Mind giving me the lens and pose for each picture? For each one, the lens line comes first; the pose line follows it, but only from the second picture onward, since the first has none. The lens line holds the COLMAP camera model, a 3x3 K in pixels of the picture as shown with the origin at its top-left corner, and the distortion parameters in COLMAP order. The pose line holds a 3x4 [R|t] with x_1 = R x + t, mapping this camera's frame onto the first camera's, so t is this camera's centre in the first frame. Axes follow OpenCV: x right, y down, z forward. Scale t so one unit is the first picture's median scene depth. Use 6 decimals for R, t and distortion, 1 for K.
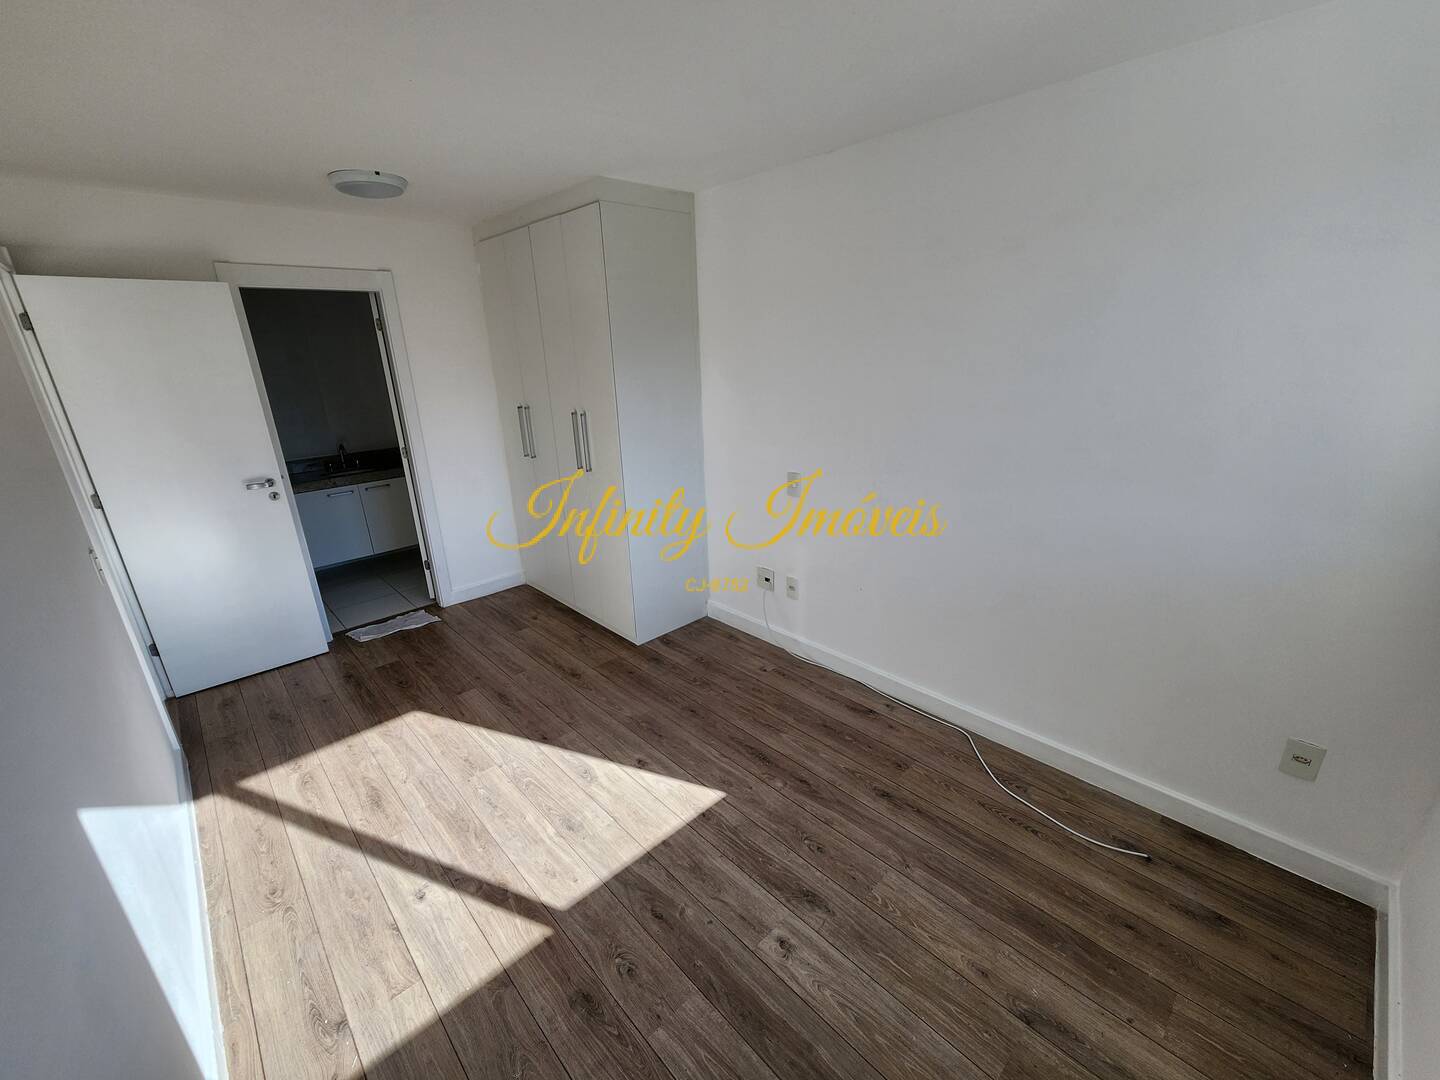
lens RADIAL K [[586.7, 0, 712.6], [0, 586.7, 550.1], [0, 0, 1]] dist [0.006287, -0.003650]
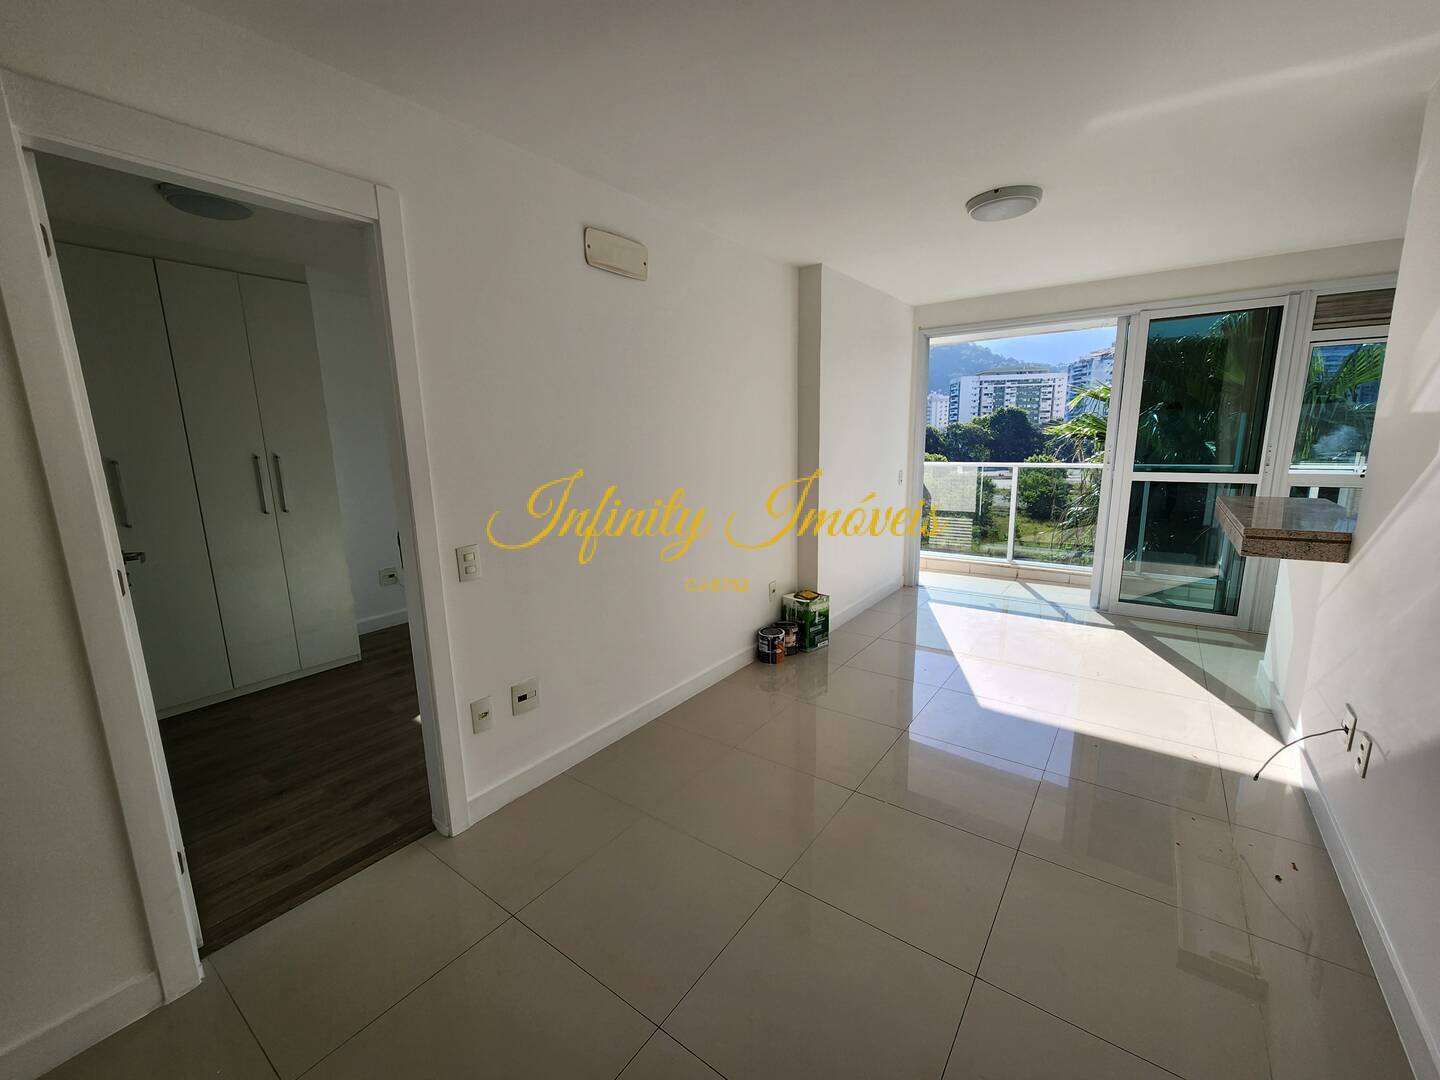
lens RADIAL K [[589.6, 0, 711.7], [0, 589.6, 546.7], [0, 0, 1]] dist [0.004107, 0.000521]
pose [[-0.179032, -0.149420, 0.972431, -1.486872], [0.351219, 0.913567, 0.205037, -0.033907], [-0.919017, 0.378244, -0.111079, 0.491506]]
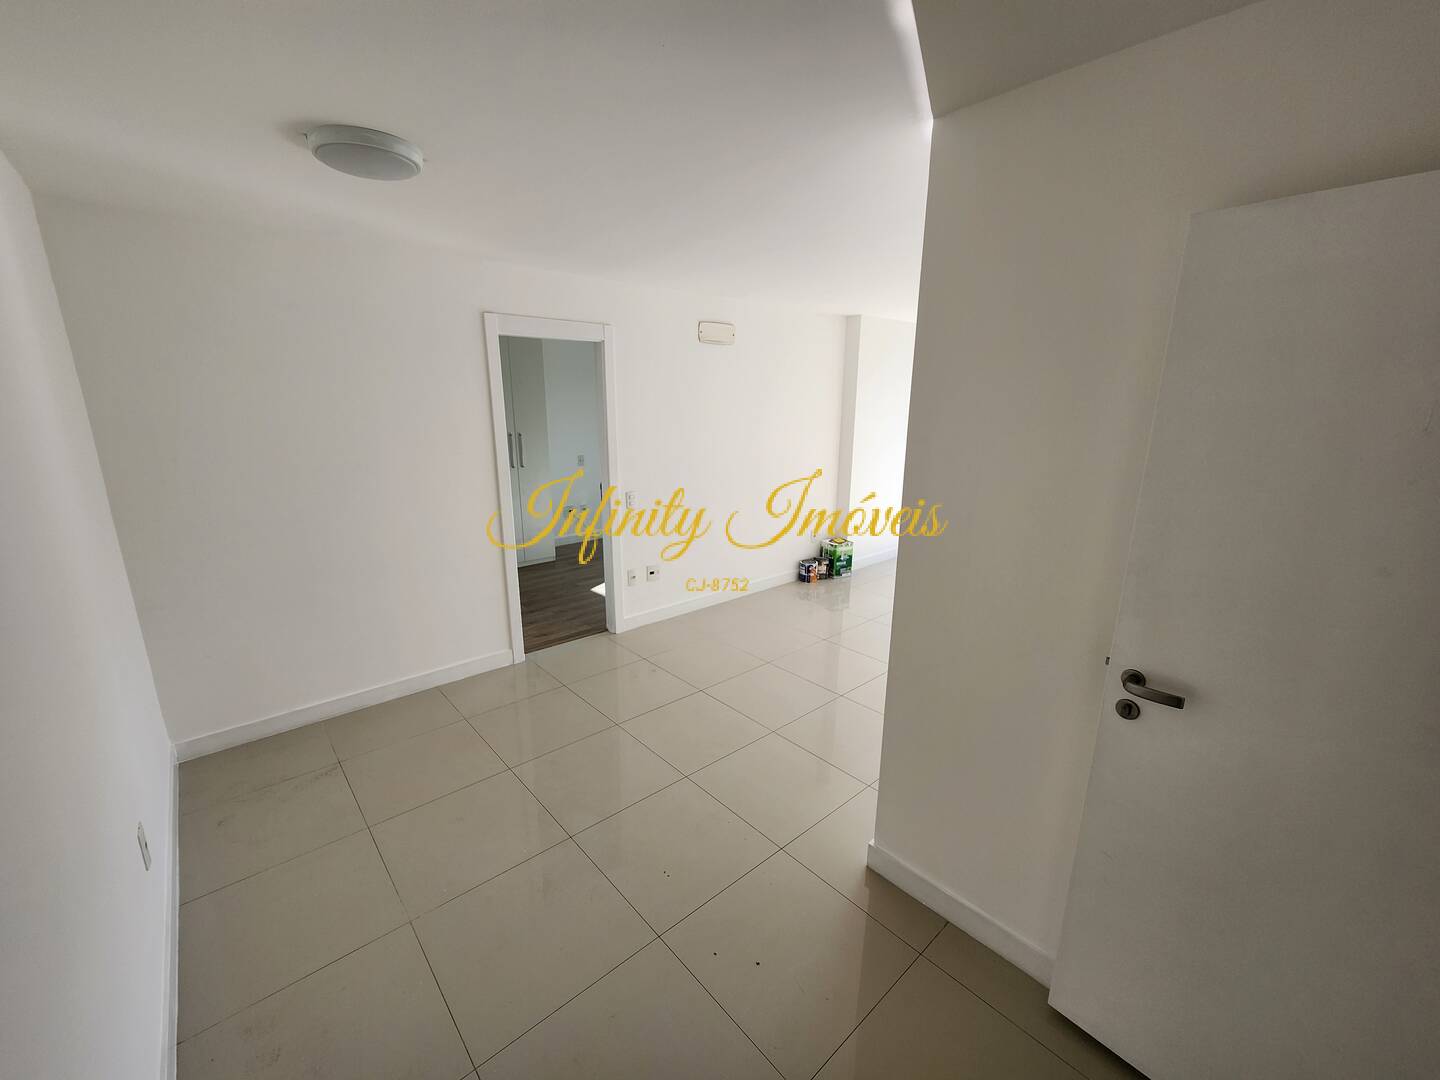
lens RADIAL K [[586.7, 0, 712.6], [0, 586.7, 550.1], [0, 0, 1]] dist [0.006287, -0.003650]
pose [[0.029876, -0.219797, 0.975088, -2.137678], [0.325175, 0.924596, 0.198452, -0.077147], [-0.945182, 0.311145, 0.099096, 0.401217]]
